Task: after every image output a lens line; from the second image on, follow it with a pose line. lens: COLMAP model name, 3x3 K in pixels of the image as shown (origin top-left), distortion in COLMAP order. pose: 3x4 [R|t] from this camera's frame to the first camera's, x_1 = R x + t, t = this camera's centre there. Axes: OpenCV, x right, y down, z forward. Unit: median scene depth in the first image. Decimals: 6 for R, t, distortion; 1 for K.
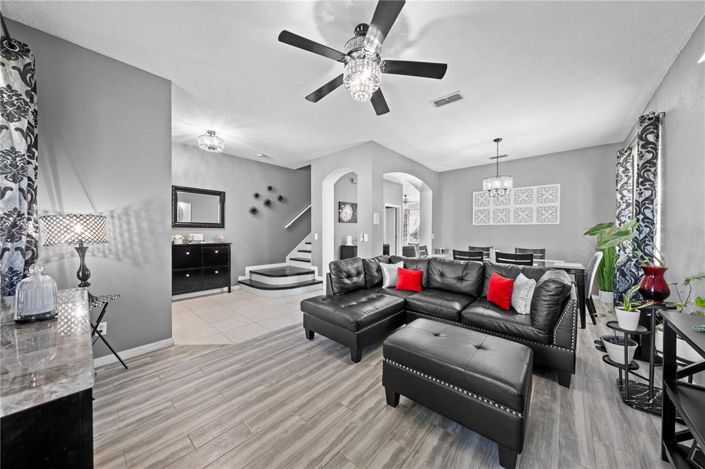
lens RADIAL K [[238.4, 0, 353.8], [0, 238.4, 234.0], [0, 0, 1]] dist [-0.003034, -0.000110]
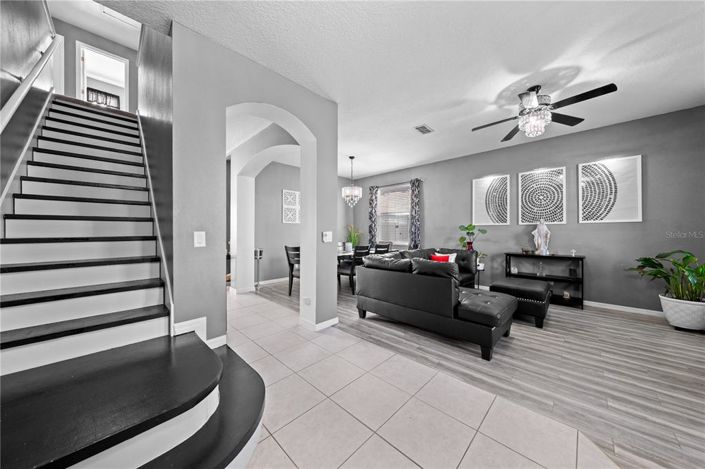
lens RADIAL K [[238.4, 0, 353.9], [0, 238.4, 232.4], [0, 0, 1]] dist [-0.003034, -0.000110]
pose [[0.041652, -0.006245, 0.999113, -1.238833], [0.010885, 0.999924, 0.005796, -0.002004], [-0.999073, 0.010634, 0.041716, 1.736615]]
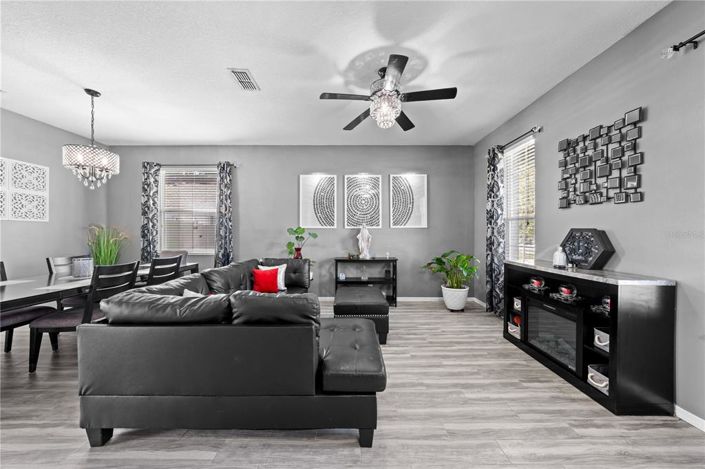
lens RADIAL K [[238.4, 0, 354.2], [0, 238.4, 233.1], [0, 0, 1]] dist [-0.003034, -0.000110]
pose [[-0.664178, -0.003802, 0.747565, -0.670441], [0.005123, 0.999940, 0.009637, -0.019797], [-0.747557, 0.010231, -0.664119, 1.661498]]
